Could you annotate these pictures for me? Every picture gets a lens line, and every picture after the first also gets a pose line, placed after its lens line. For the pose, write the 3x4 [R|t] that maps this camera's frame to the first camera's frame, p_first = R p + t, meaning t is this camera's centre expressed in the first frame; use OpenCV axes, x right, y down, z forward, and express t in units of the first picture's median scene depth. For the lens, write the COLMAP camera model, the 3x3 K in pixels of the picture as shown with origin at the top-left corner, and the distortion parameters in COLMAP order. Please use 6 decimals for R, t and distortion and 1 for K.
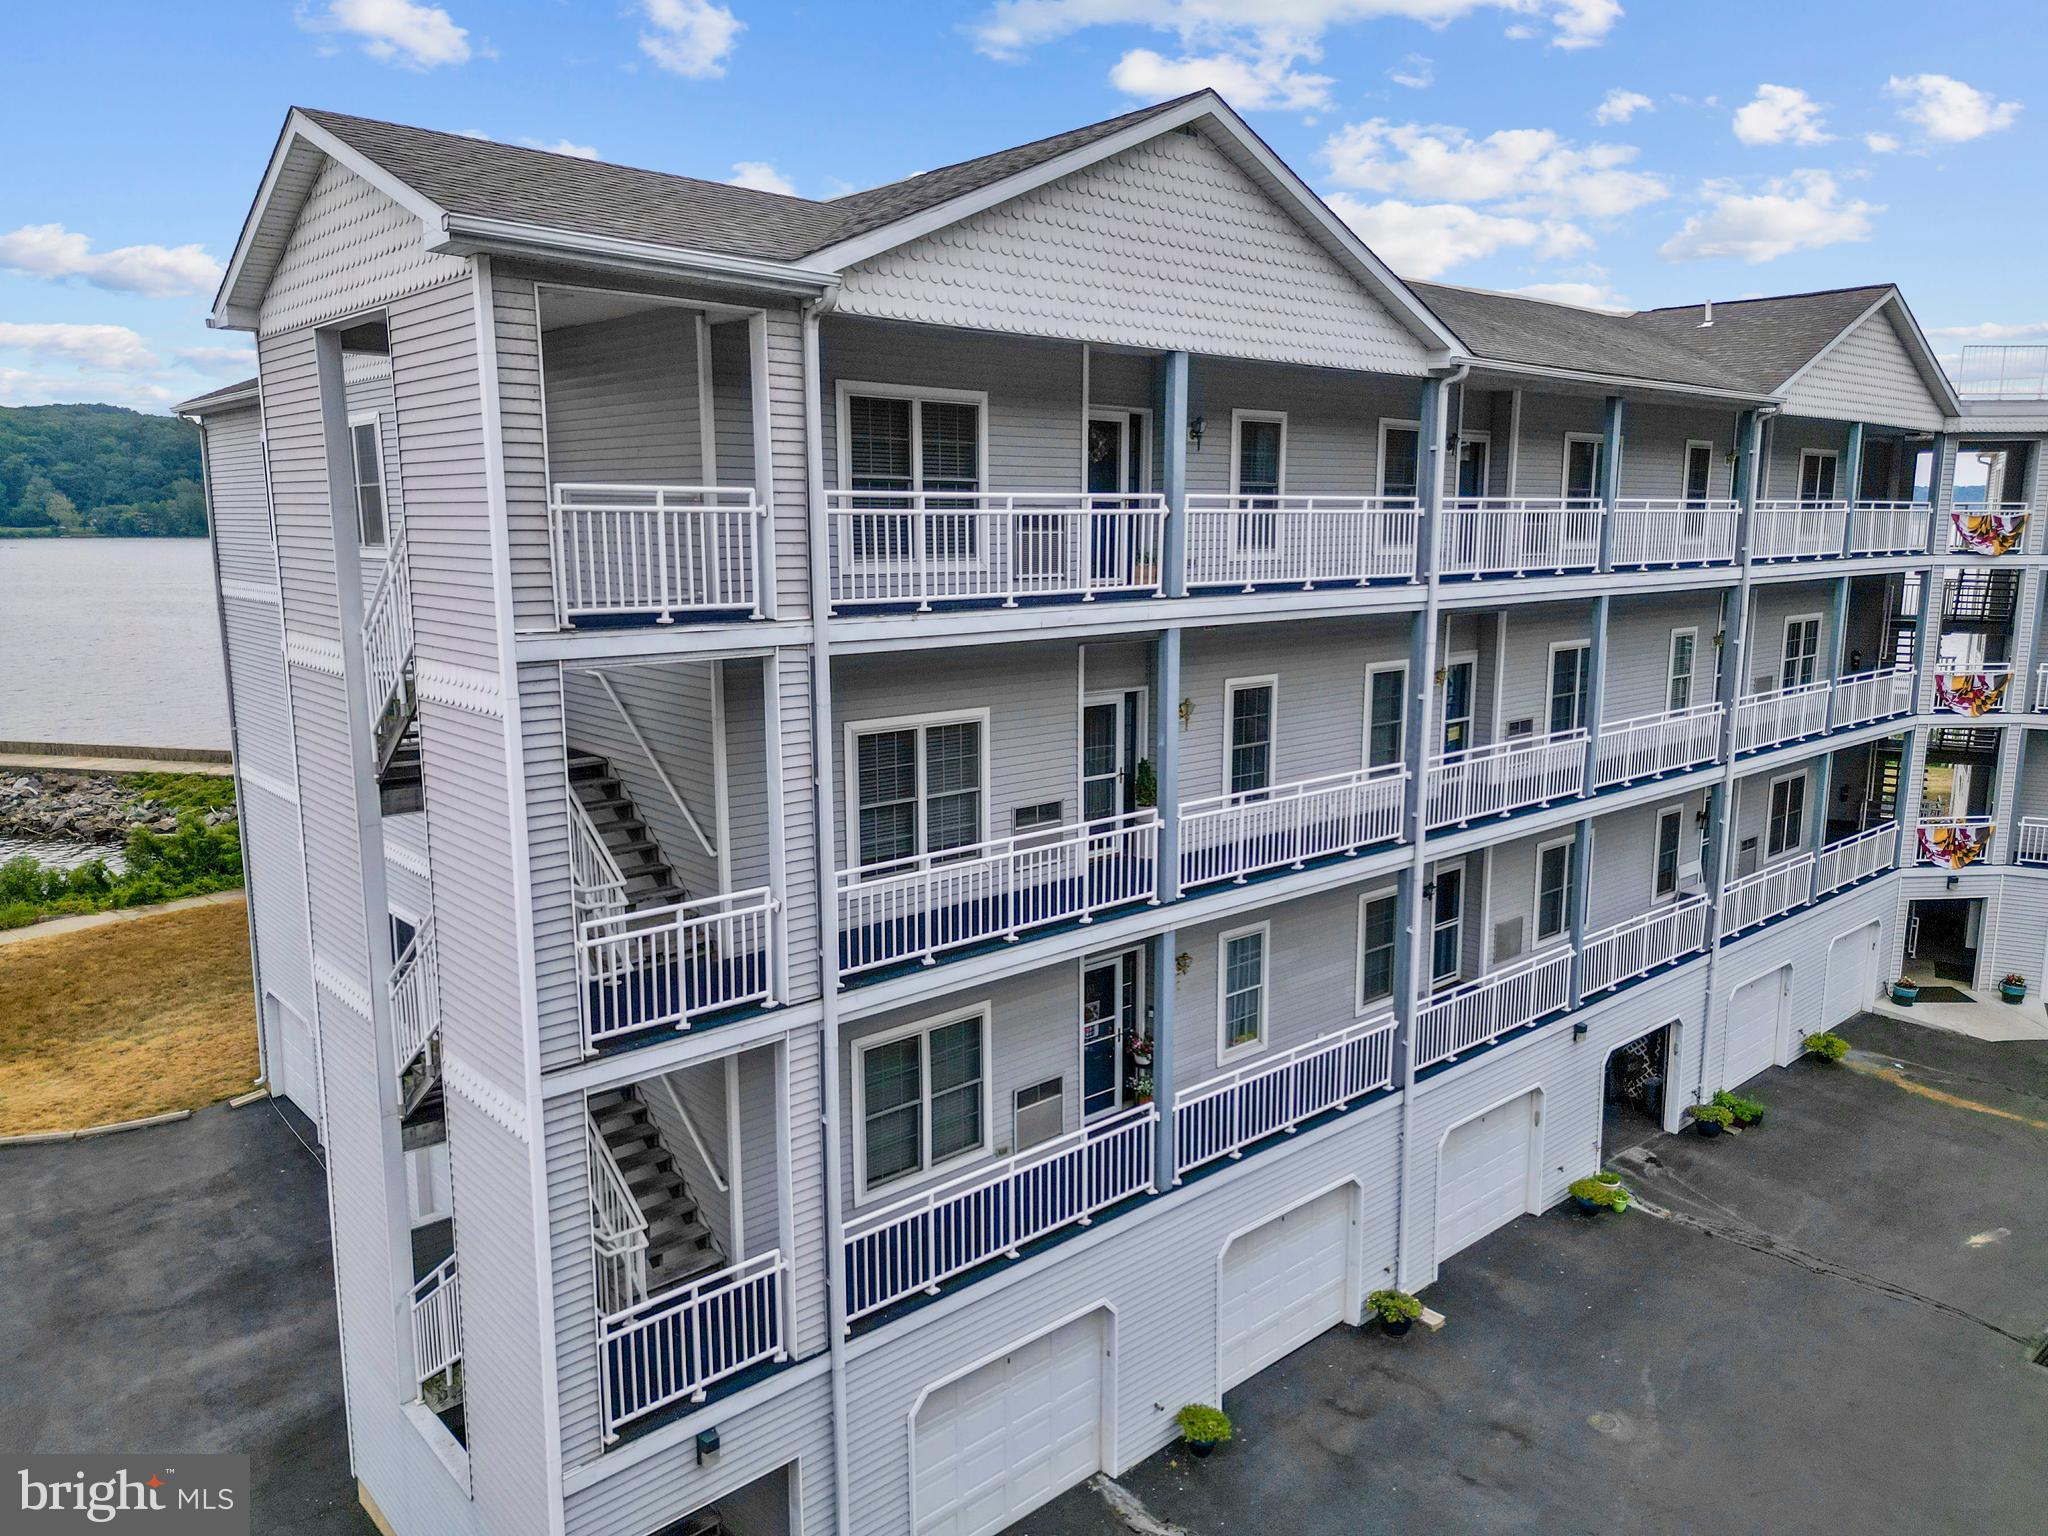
lens RADIAL K [[1436.4, 0, 1023.2], [0, 1436.4, 761.0], [0, 0, 1]] dist [0.027986, -0.020132]
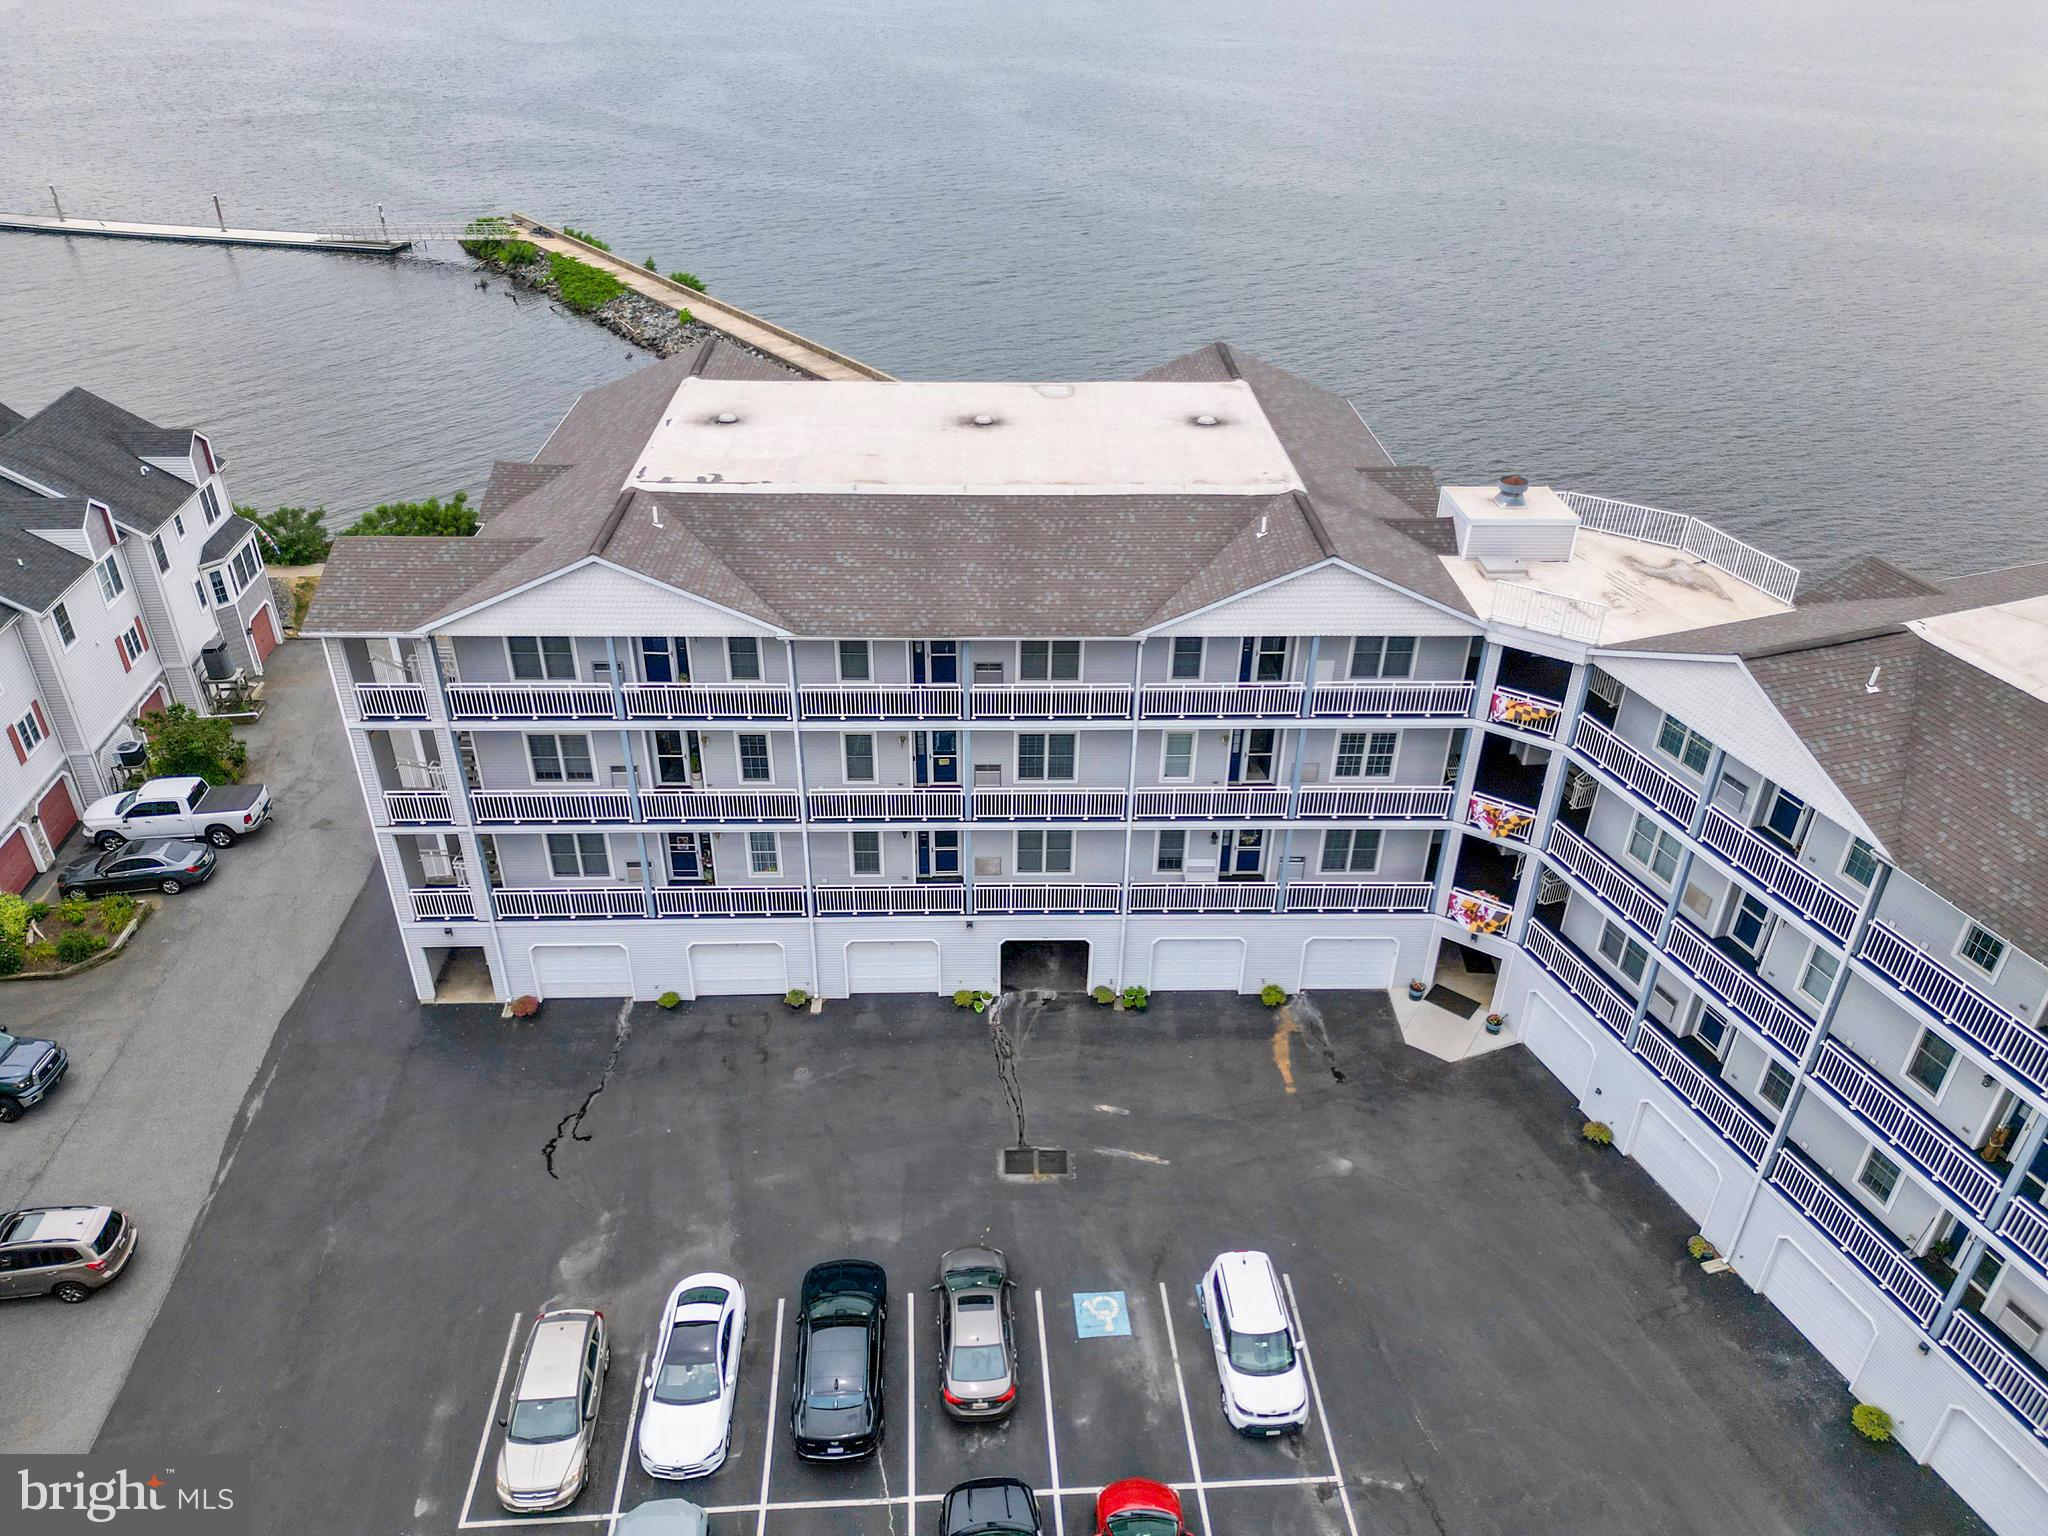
lens RADIAL K [[1436.4, 0, 1025.1], [0, 1436.4, 762.0], [0, 0, 1]] dist [0.027986, -0.020132]
pose [[0.769642, 0.344012, -0.537873, 1.831279], [-0.121192, 0.905830, 0.405936, -1.042593], [0.626868, -0.247240, 0.738856, -0.409961]]
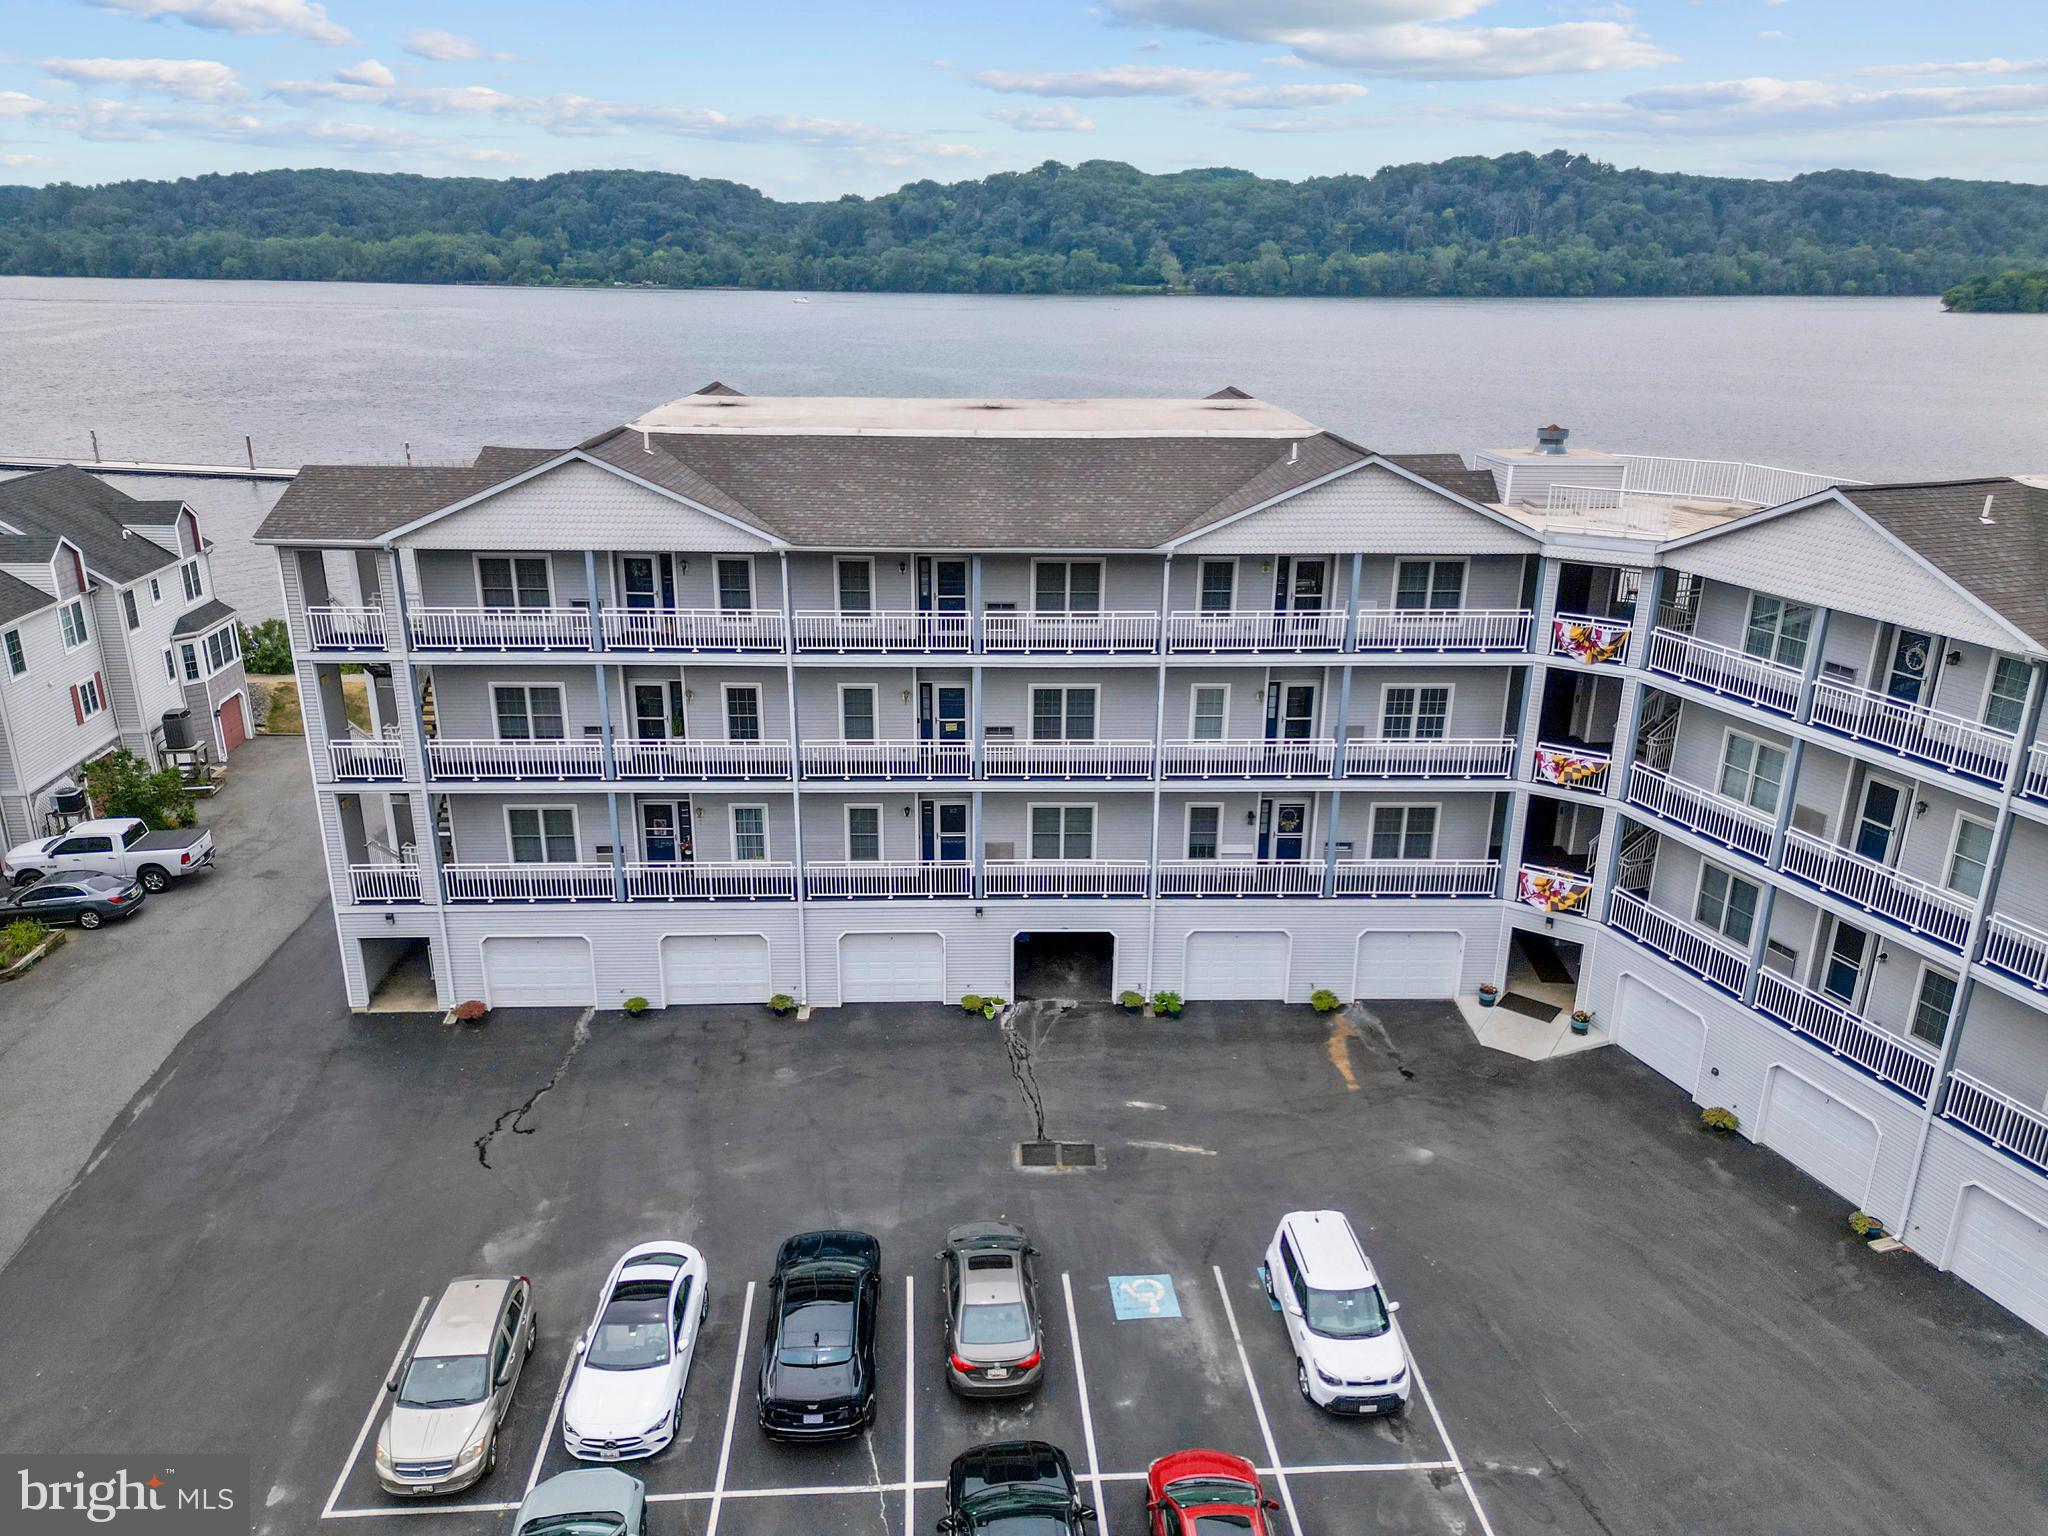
lens RADIAL K [[1436.4, 0, 1025.5], [0, 1436.4, 769.0], [0, 0, 1]] dist [0.027986, -0.020132]
pose [[0.771587, 0.216703, -0.598075, 1.842879], [-0.115654, 0.972305, 0.203093, -0.430287], [0.625522, -0.087534, 0.775281, -0.348186]]
